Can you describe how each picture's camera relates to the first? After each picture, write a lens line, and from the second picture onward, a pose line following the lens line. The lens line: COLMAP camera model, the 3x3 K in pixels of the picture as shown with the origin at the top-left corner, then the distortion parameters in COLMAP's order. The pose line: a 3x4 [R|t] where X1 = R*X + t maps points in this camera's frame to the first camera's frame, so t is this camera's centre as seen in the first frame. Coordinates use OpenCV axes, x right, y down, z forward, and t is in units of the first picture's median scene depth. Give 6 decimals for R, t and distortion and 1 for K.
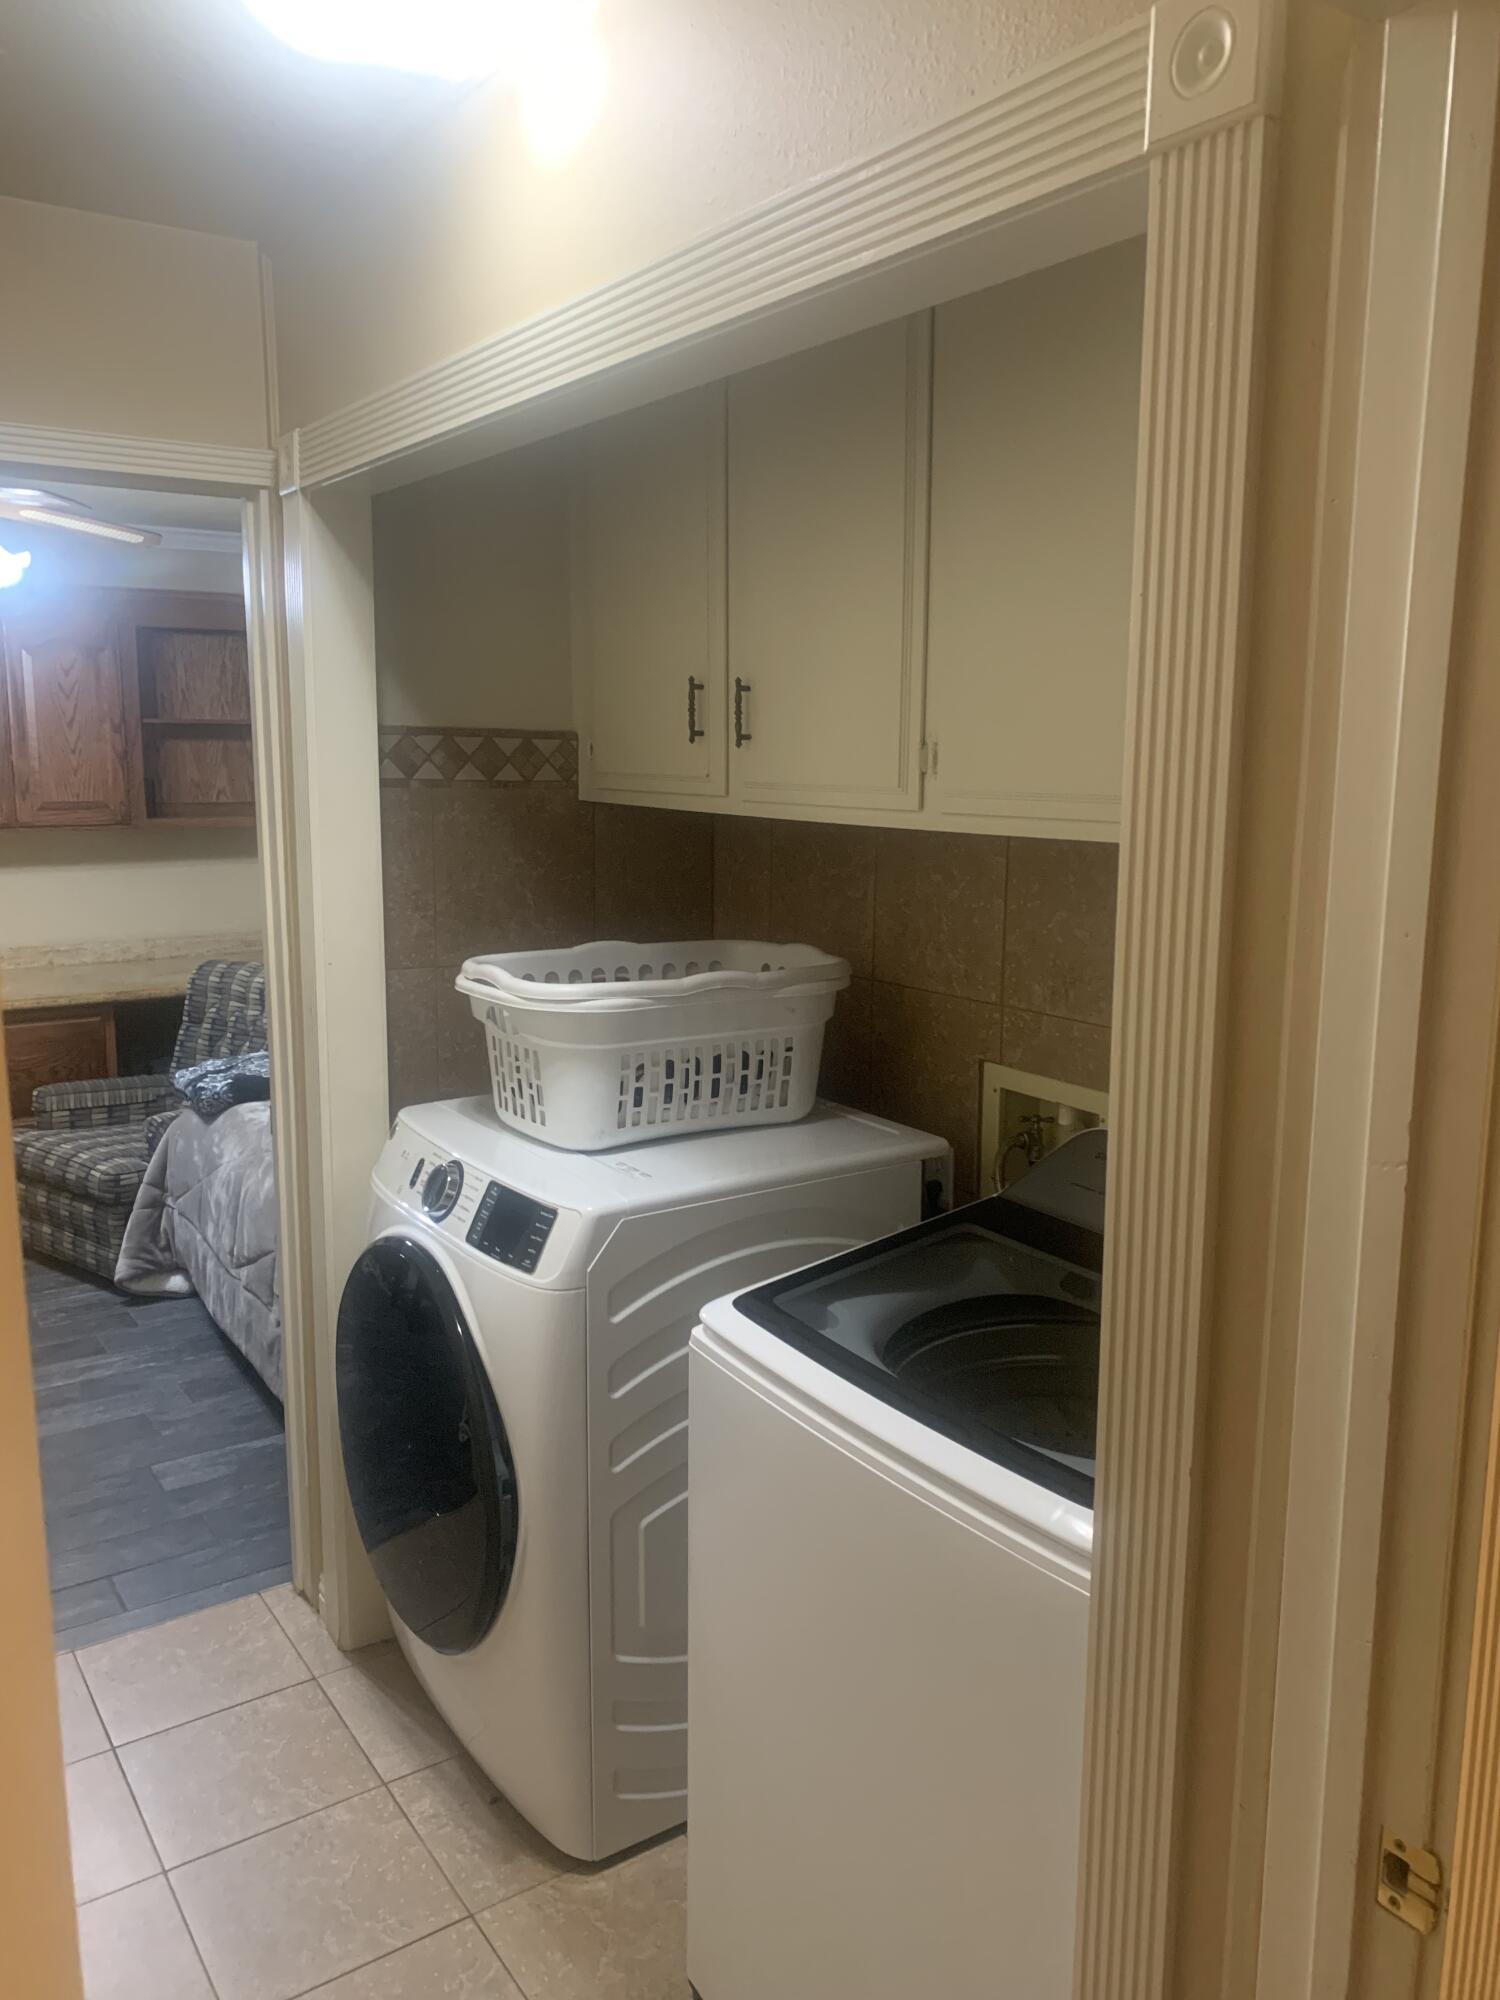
lens RADIAL K [[1531.7, 0, 760.2], [0, 1531.7, 990.3], [0, 0, 1]] dist [0.048871, -0.052863]
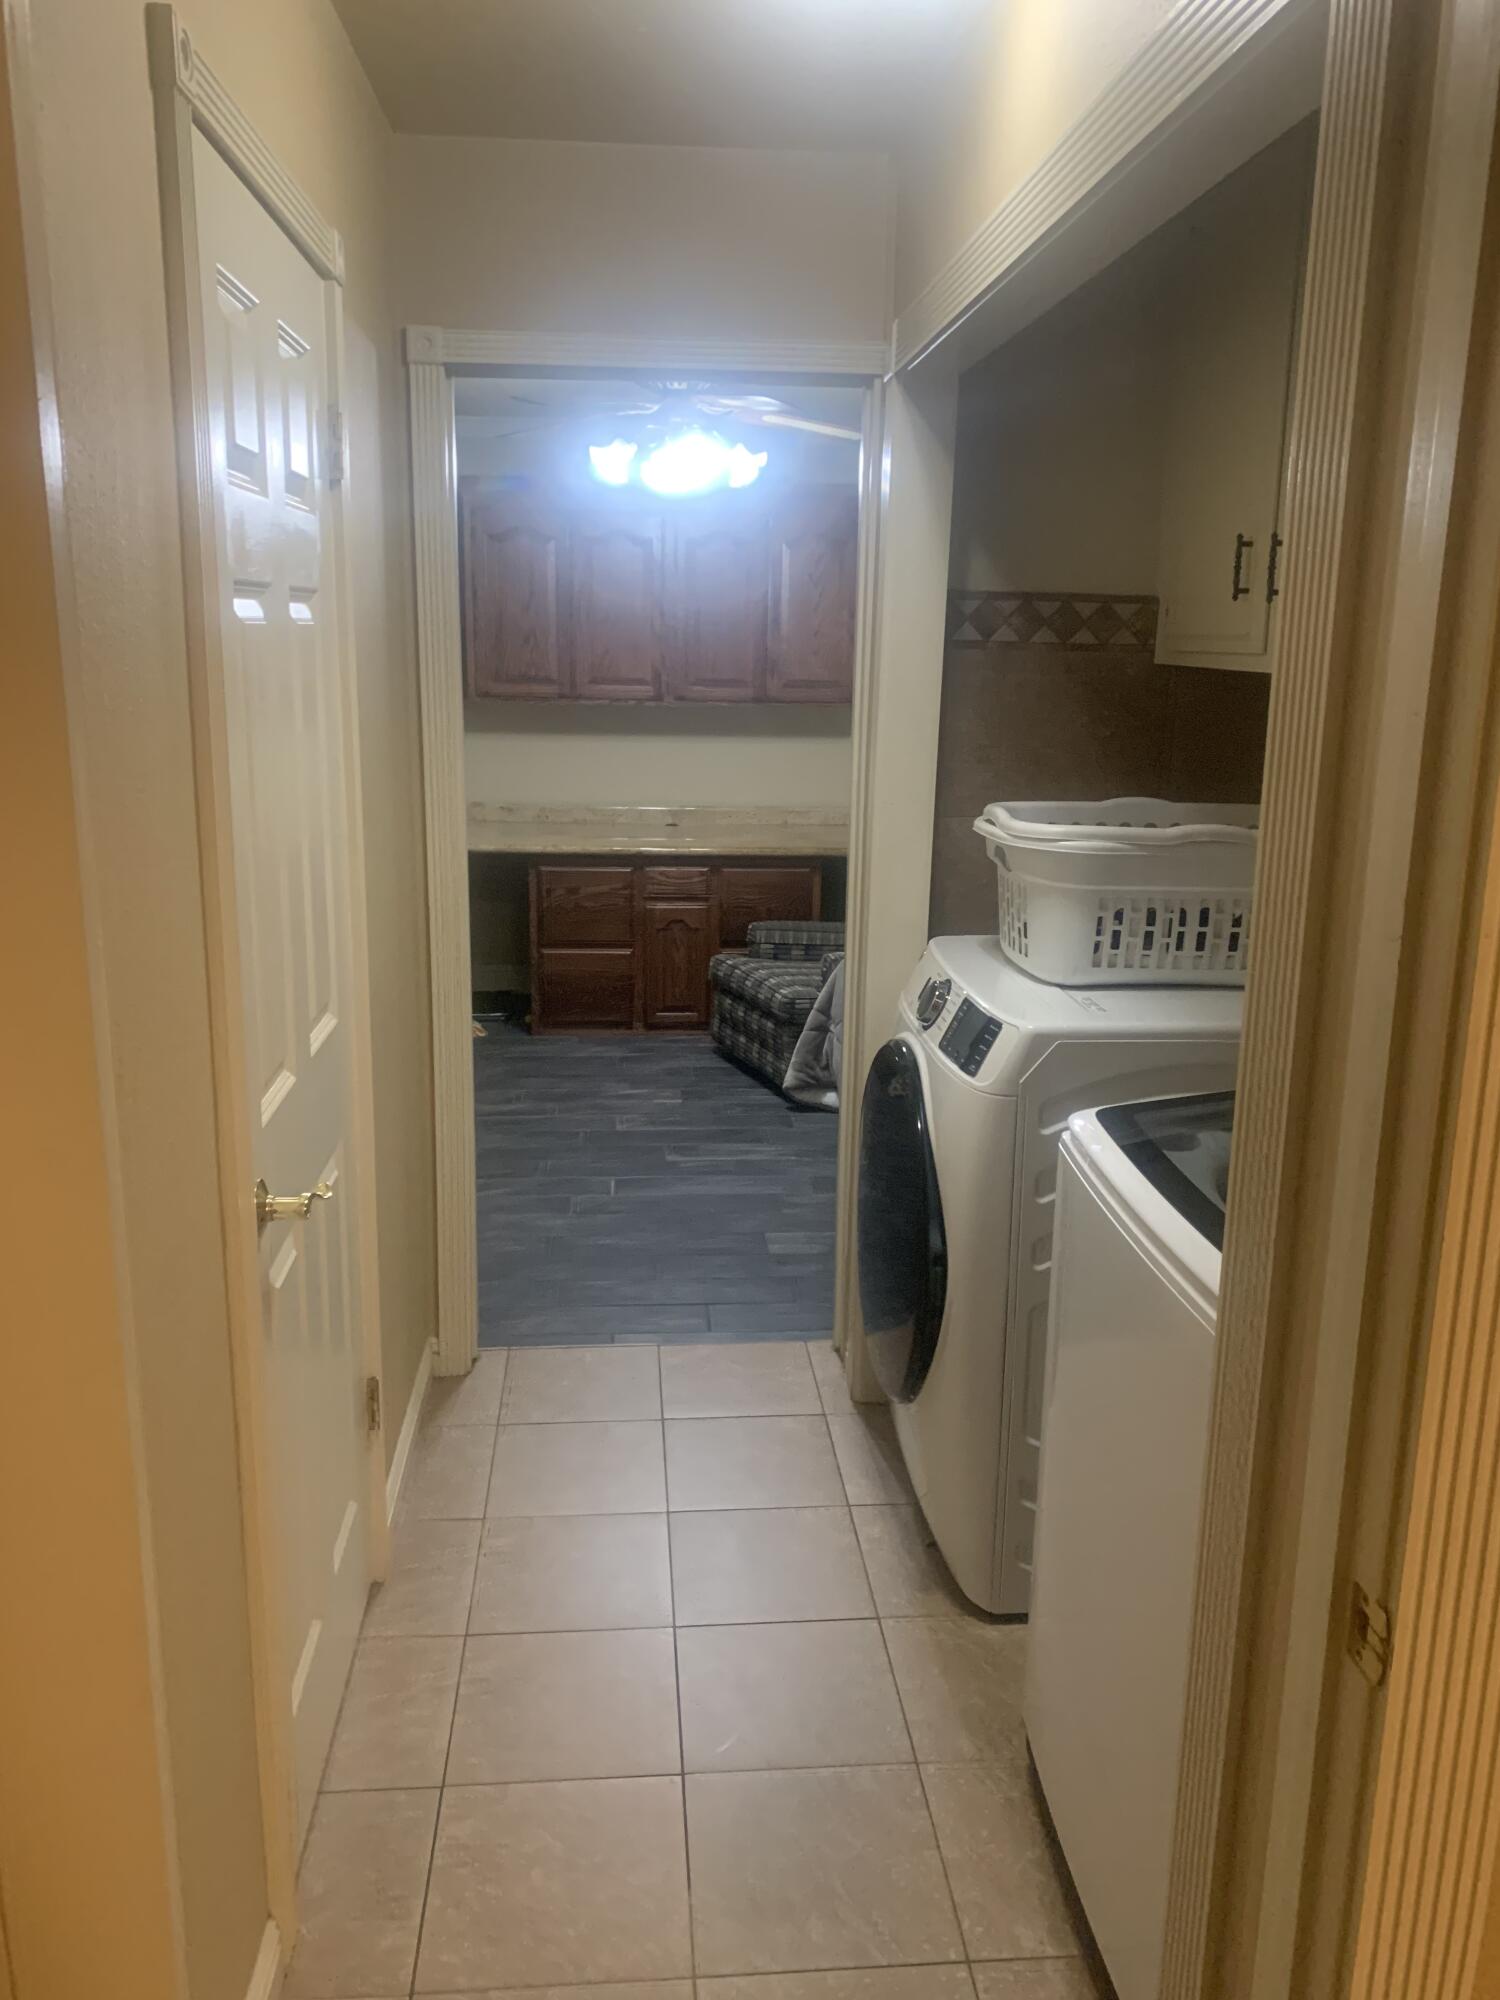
lens RADIAL K [[1531.7, 0, 713.4], [0, 1531.7, 986.1], [0, 0, 1]] dist [0.048871, -0.052863]
pose [[0.858050, 0.119366, -0.499501, 0.139813], [-0.089346, 0.992478, 0.083692, 0.024490], [0.505734, -0.027183, 0.862261, -0.033572]]
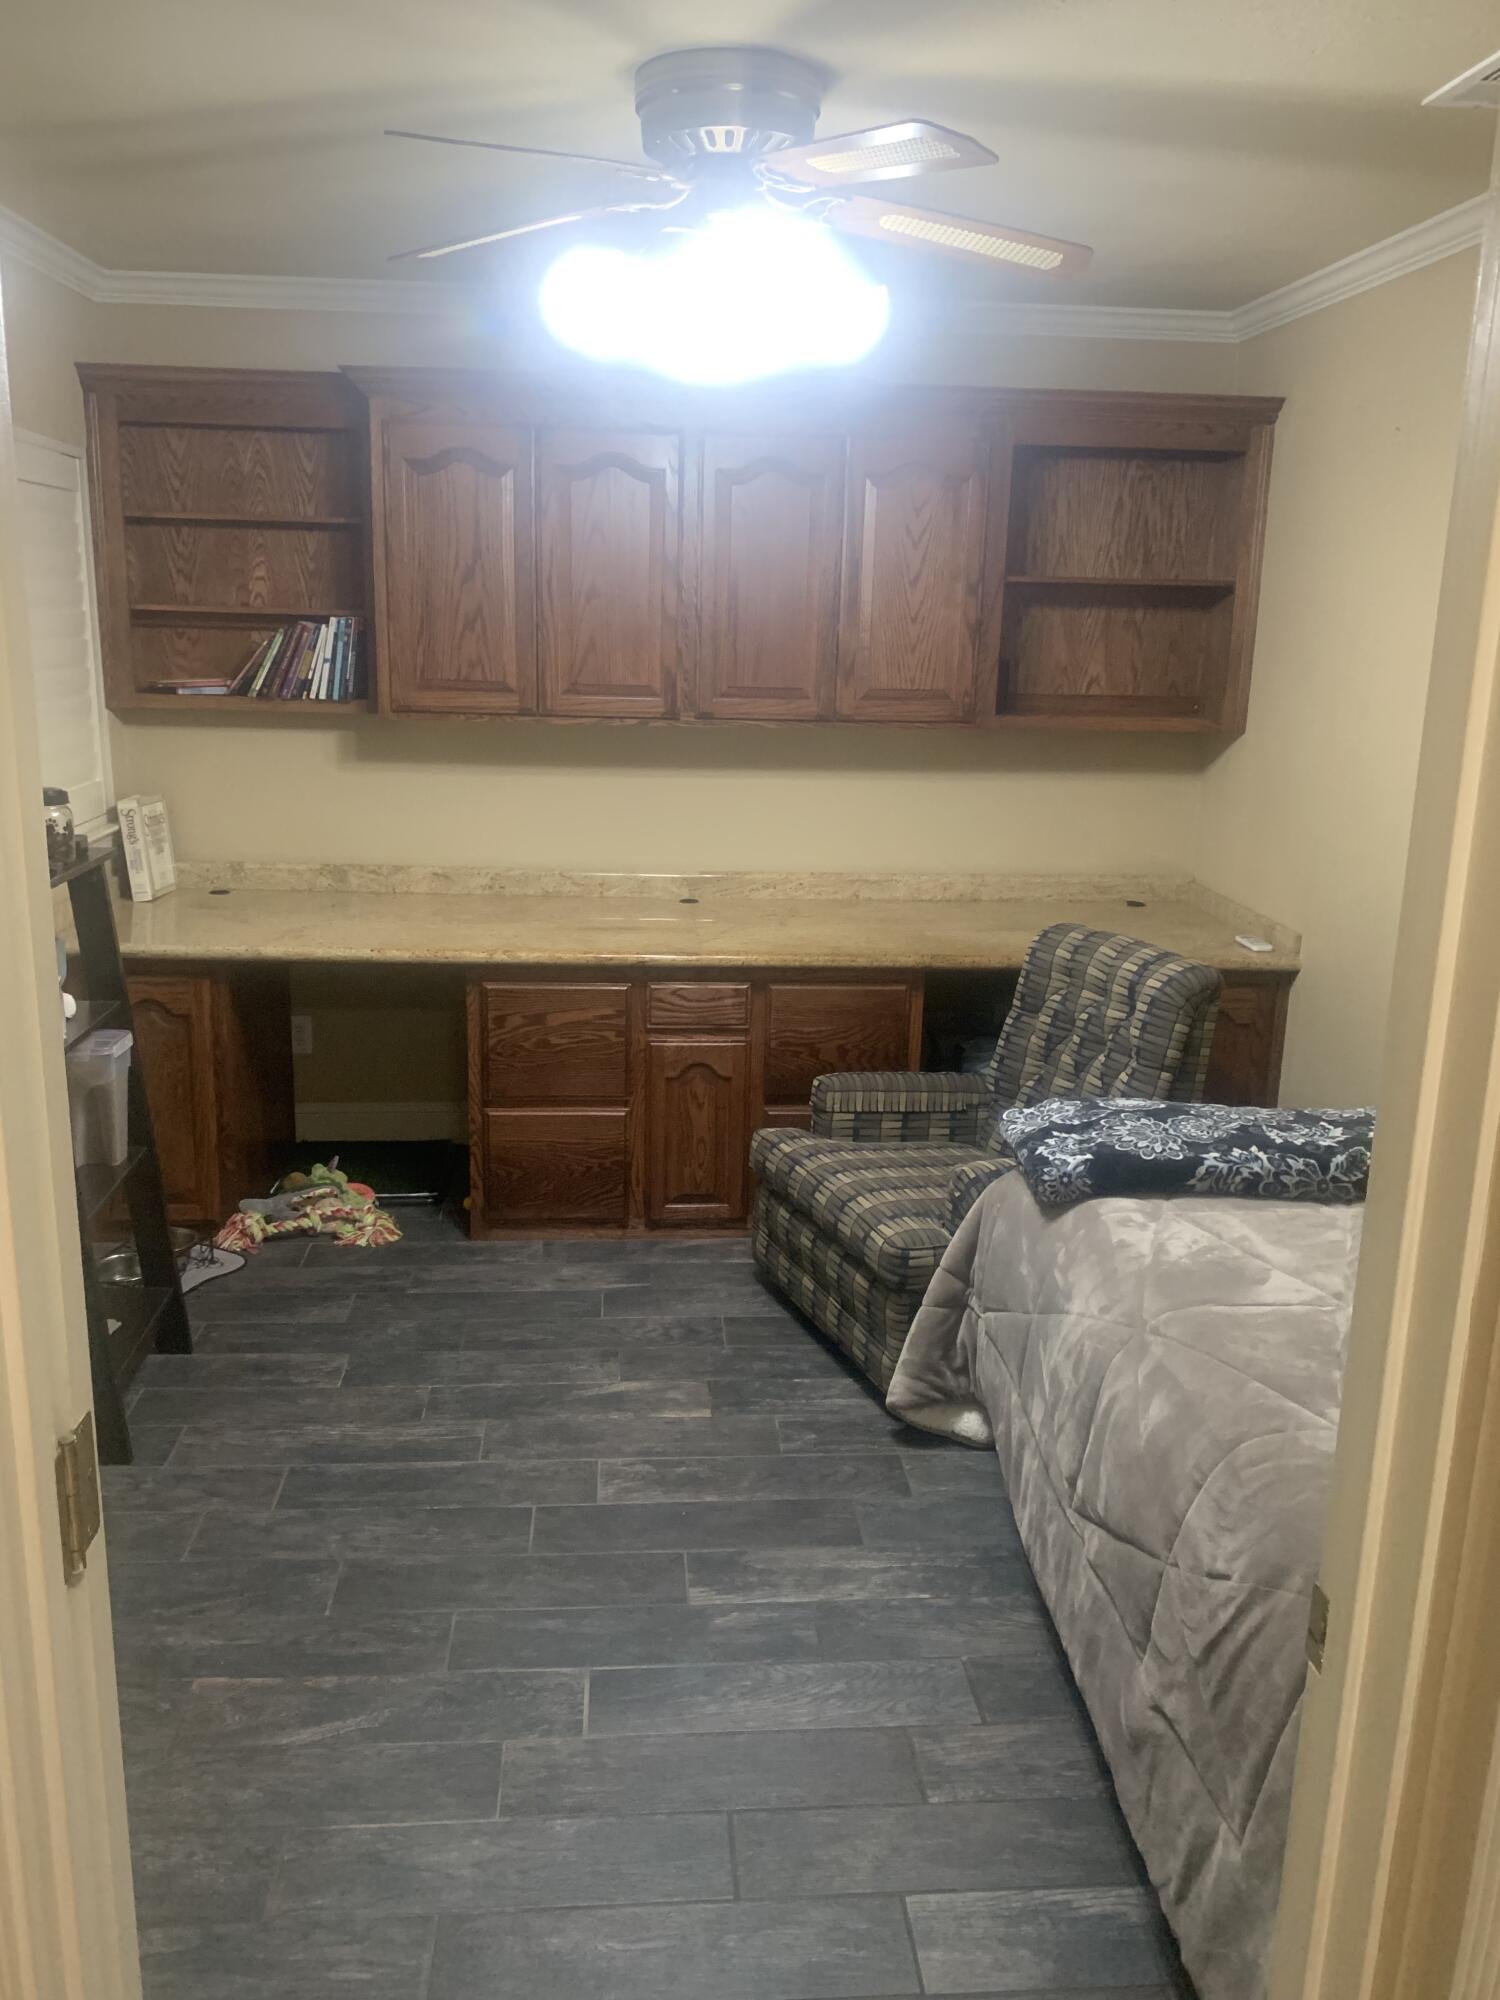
lens RADIAL K [[1531.7, 0, 727.6], [0, 1531.7, 968.6], [0, 0, 1]] dist [0.048871, -0.052863]
pose [[0.862191, 0.126233, -0.490603, -0.222637], [-0.099891, 0.991806, 0.079644, -0.061781], [0.496637, -0.019661, 0.867736, 0.500013]]
